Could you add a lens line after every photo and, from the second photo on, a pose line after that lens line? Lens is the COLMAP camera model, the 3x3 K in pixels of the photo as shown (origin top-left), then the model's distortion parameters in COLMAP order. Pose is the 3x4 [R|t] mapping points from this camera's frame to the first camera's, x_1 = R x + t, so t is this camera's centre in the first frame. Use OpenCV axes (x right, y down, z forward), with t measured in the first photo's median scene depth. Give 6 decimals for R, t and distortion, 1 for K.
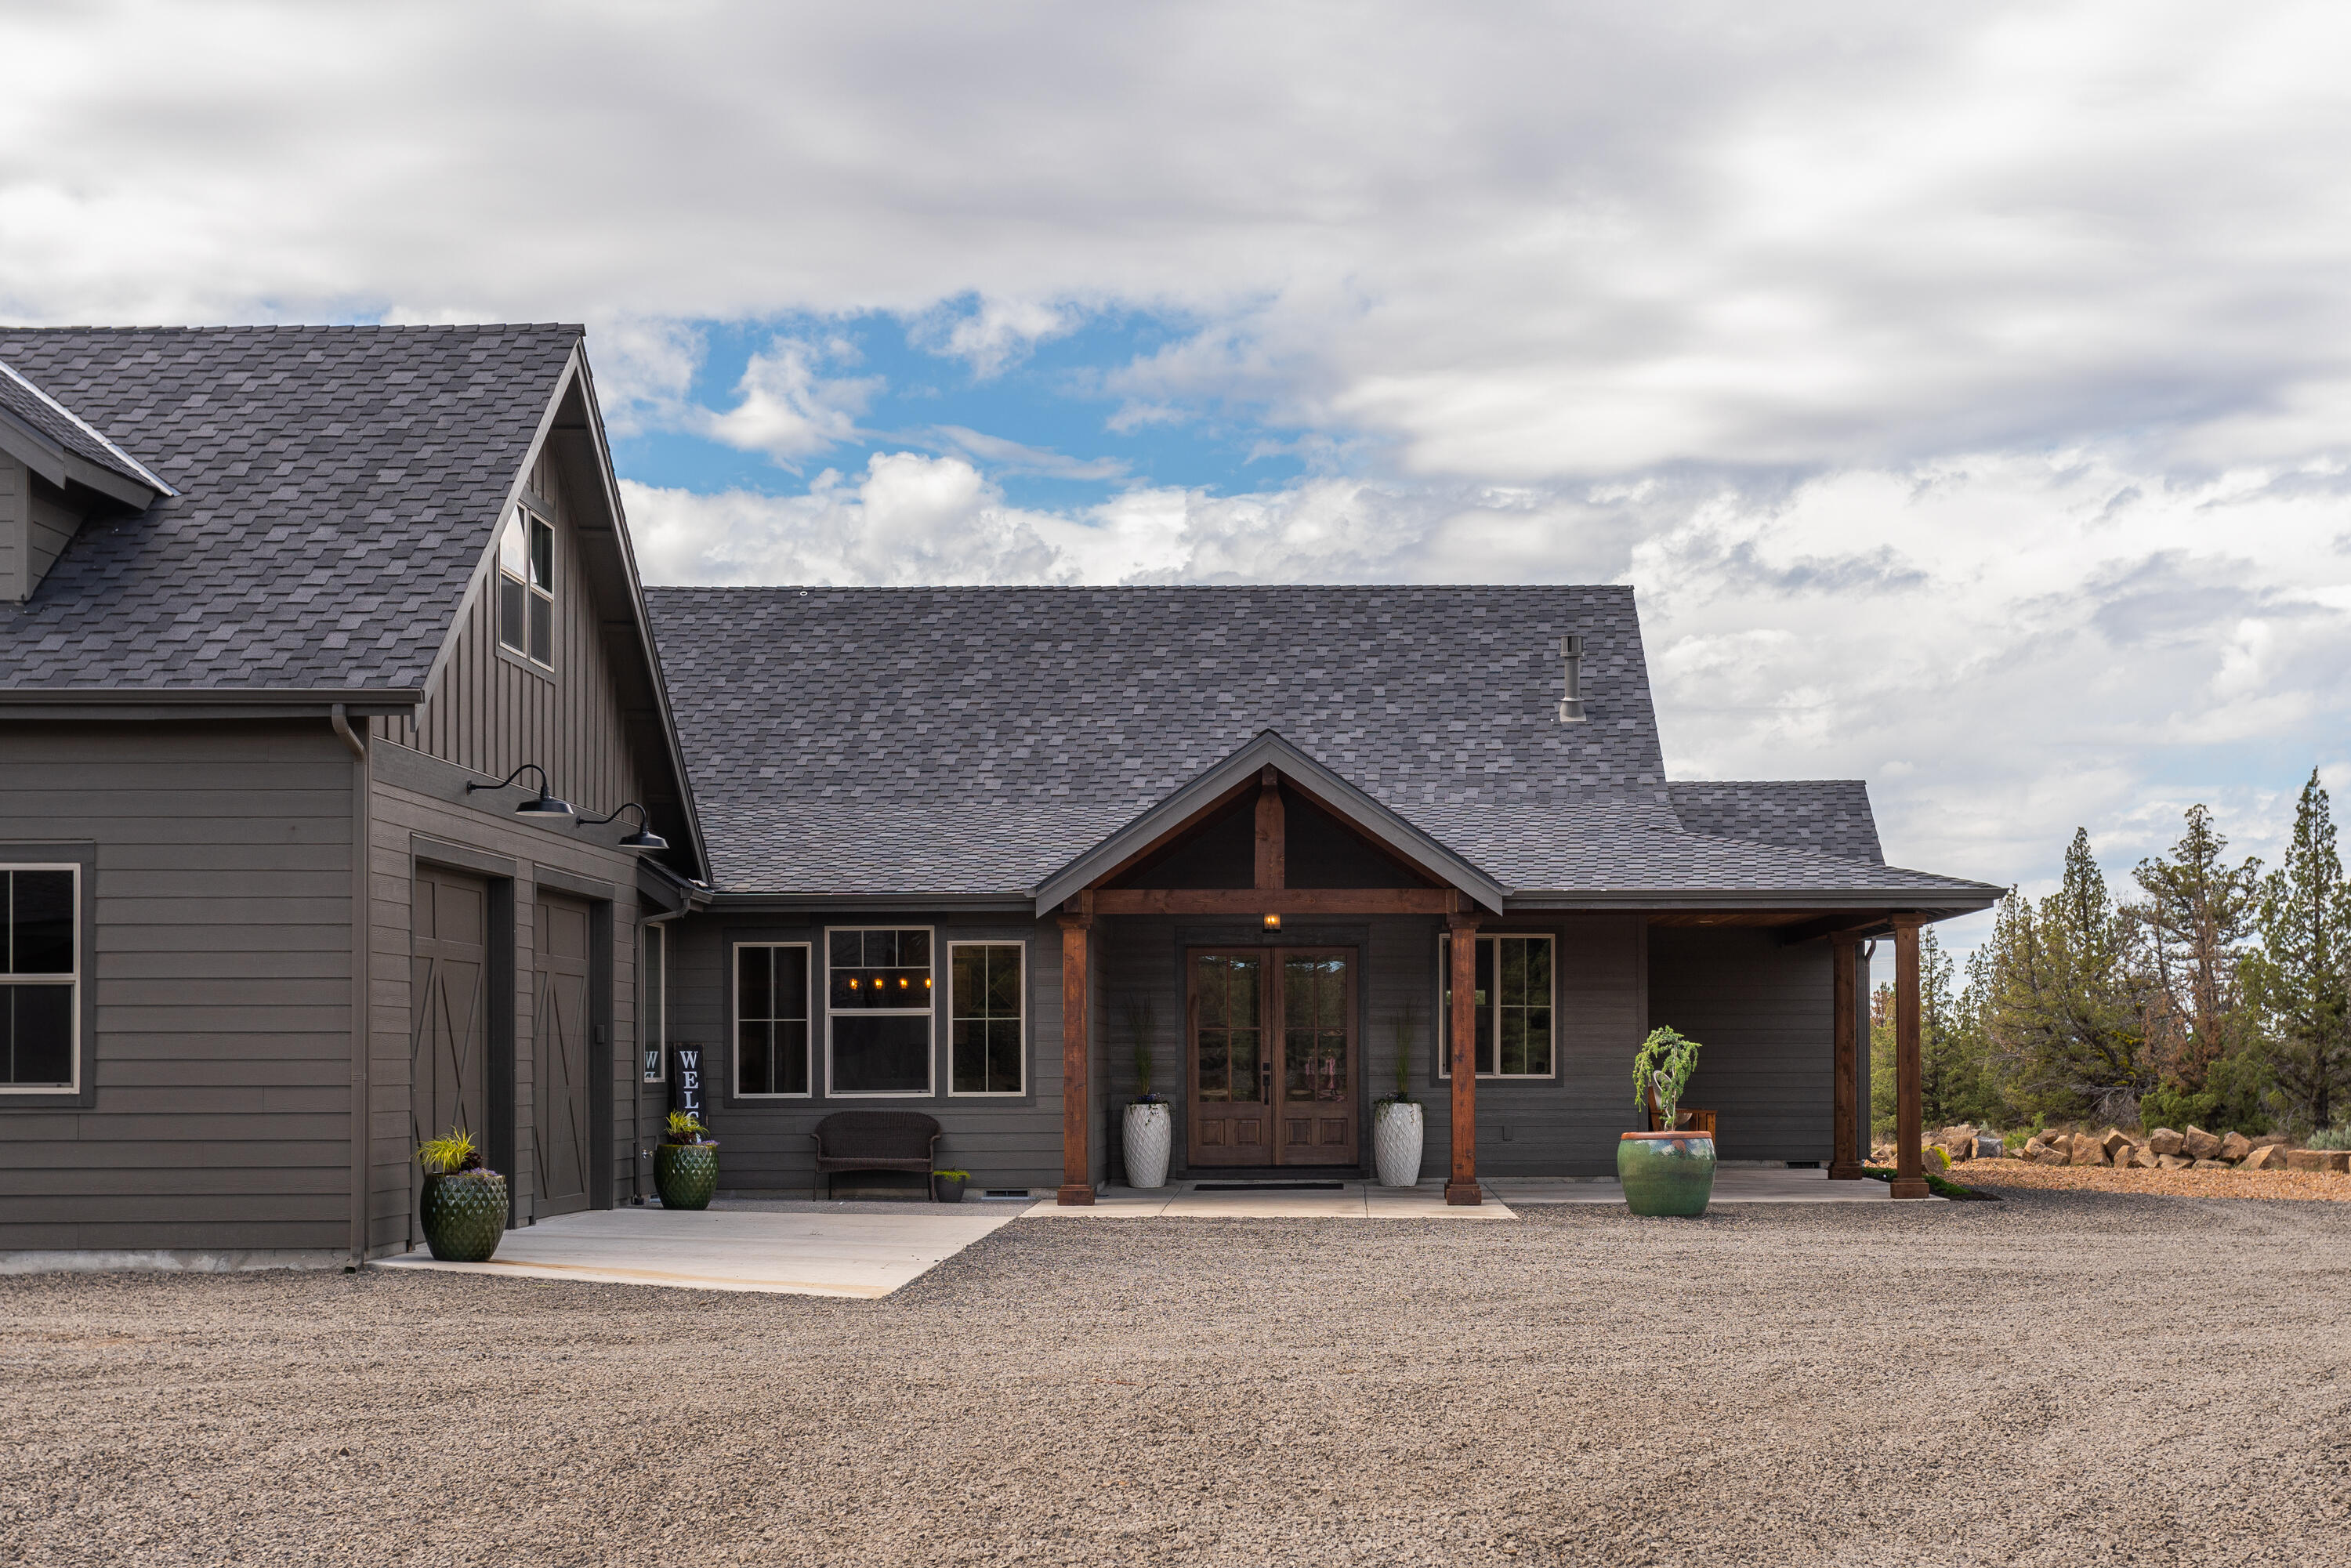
lens RADIAL K [[3585.6, 0, 1175.7], [0, 3585.6, 790.9], [0, 0, 1]] dist [0.022244, 0.000000]
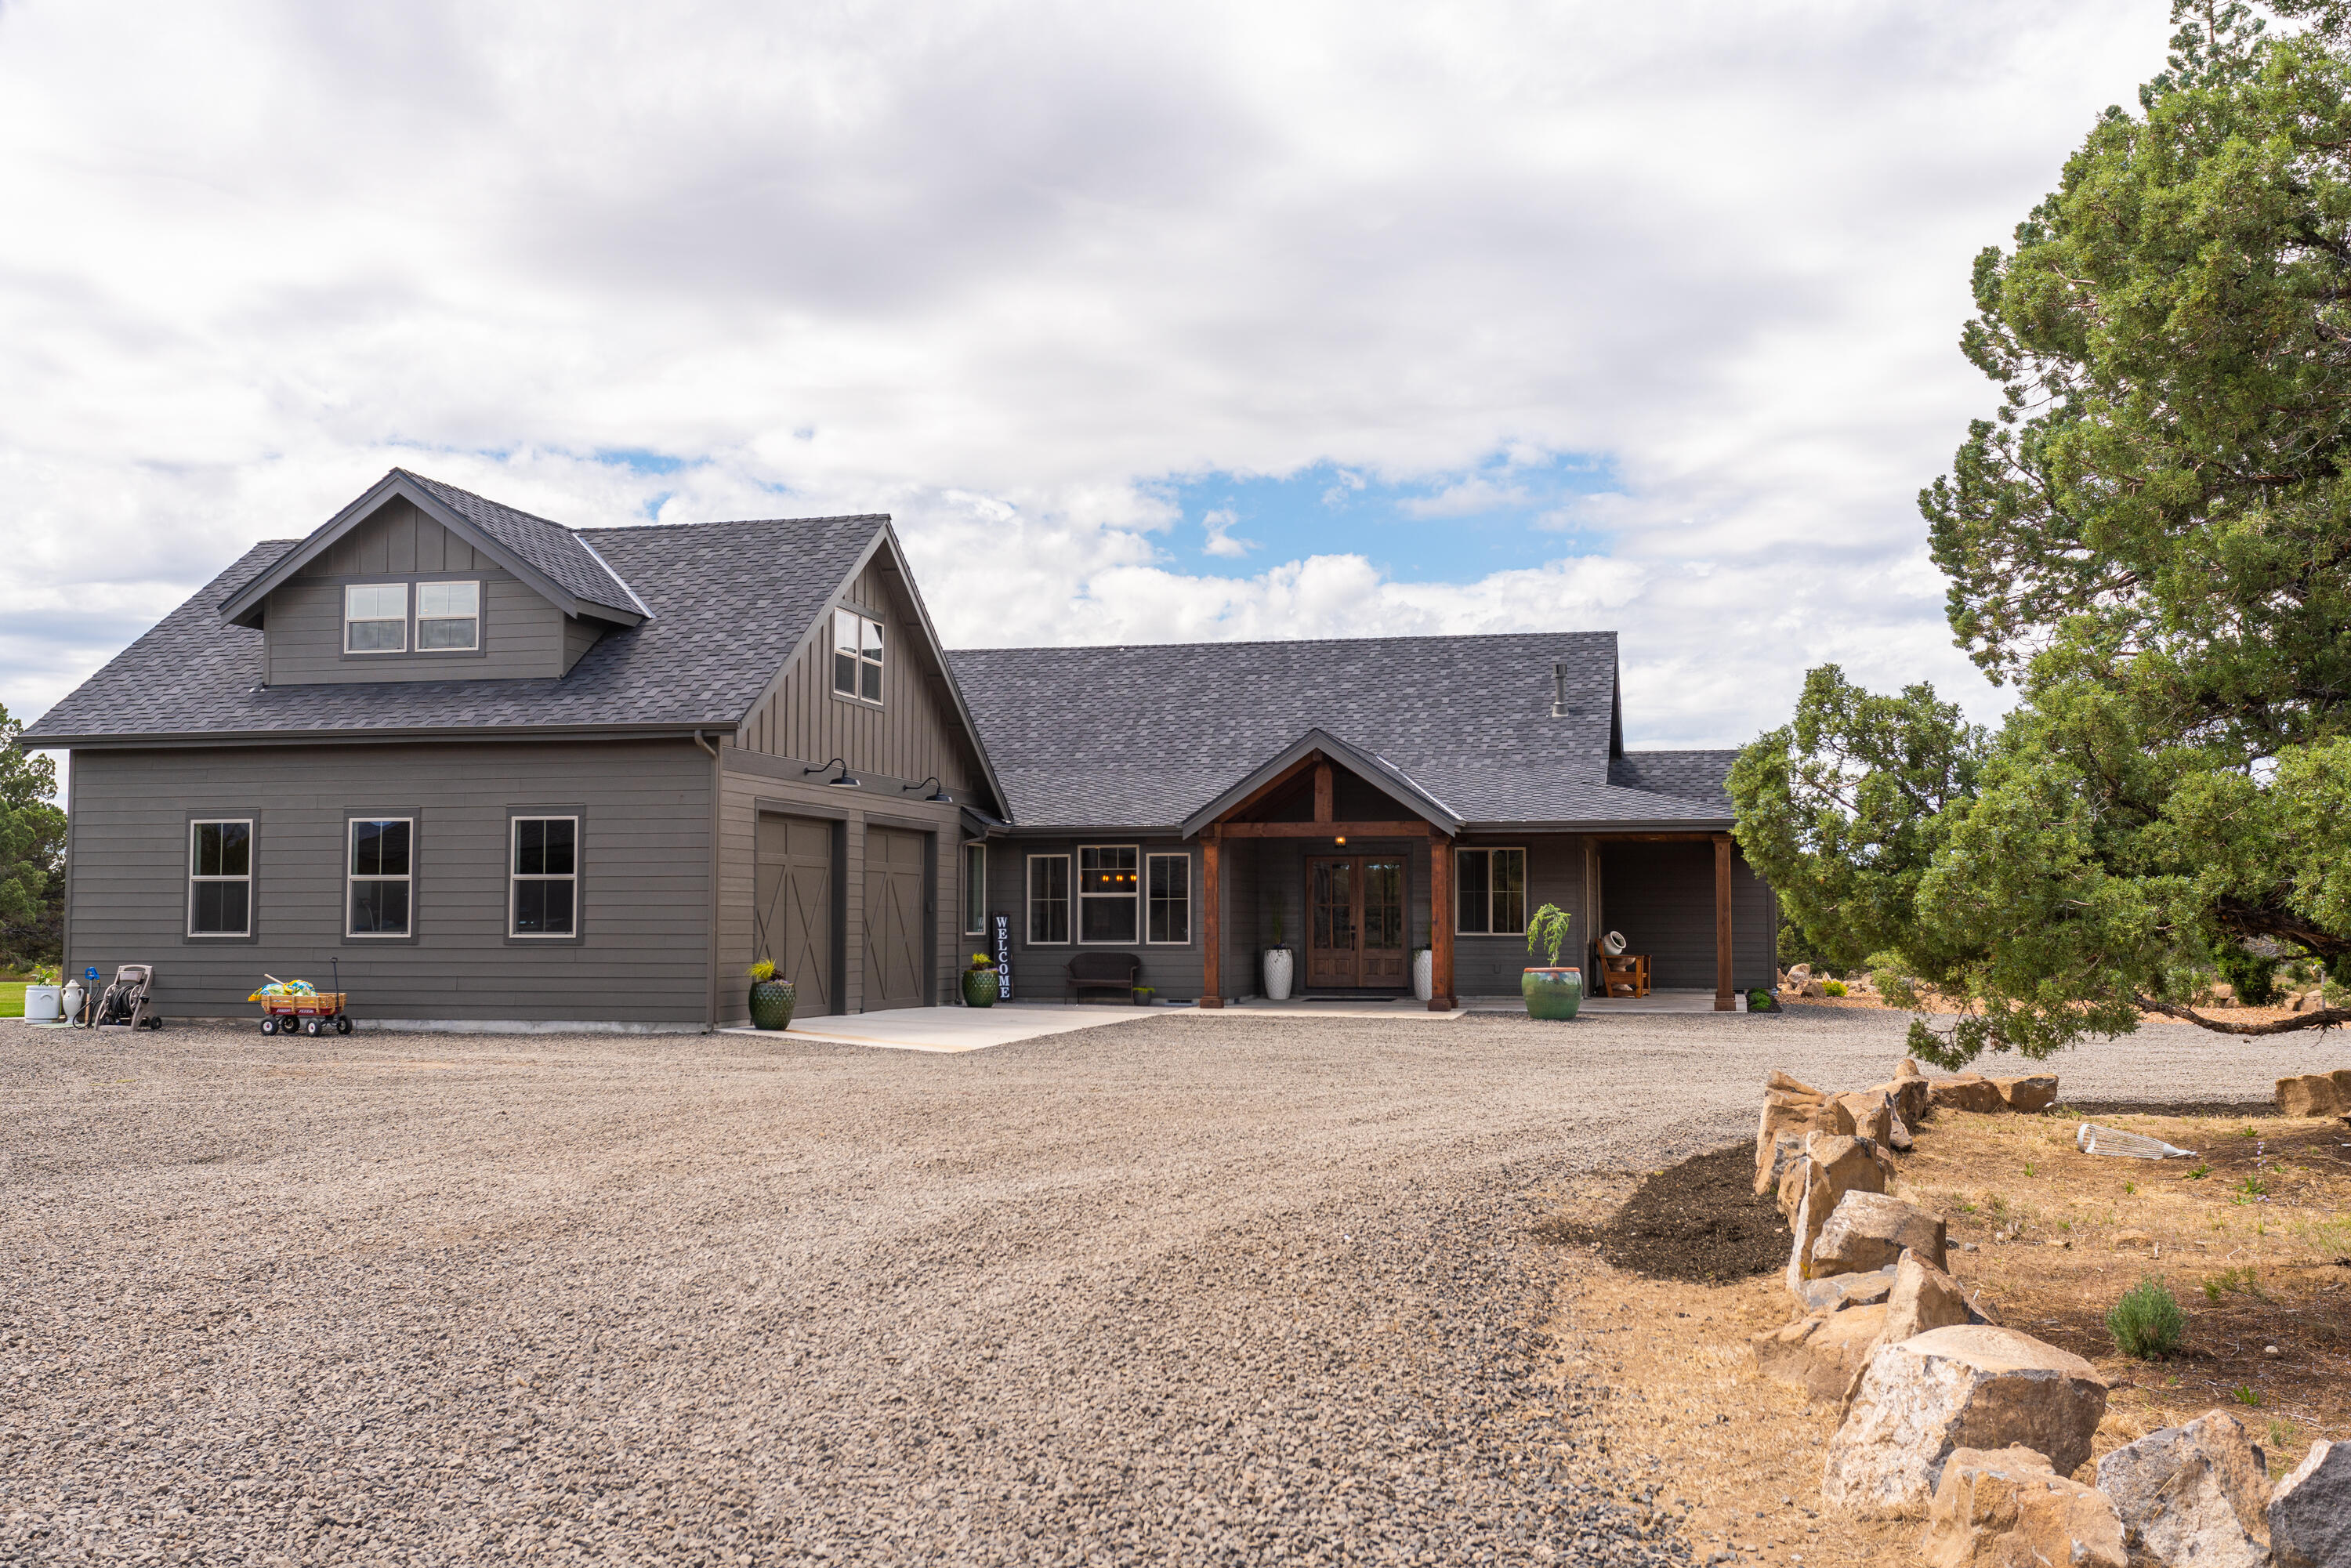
lens RADIAL K [[2363.9, 0, 1168.3], [0, 2363.9, 641.7], [0, 0, 1]] dist [-0.002080, 0.000000]
pose [[0.965217, -0.027096, -0.260044, 0.252197], [0.015426, 0.998784, -0.046817, -0.006648], [0.260996, 0.041177, 0.964461, -0.100167]]
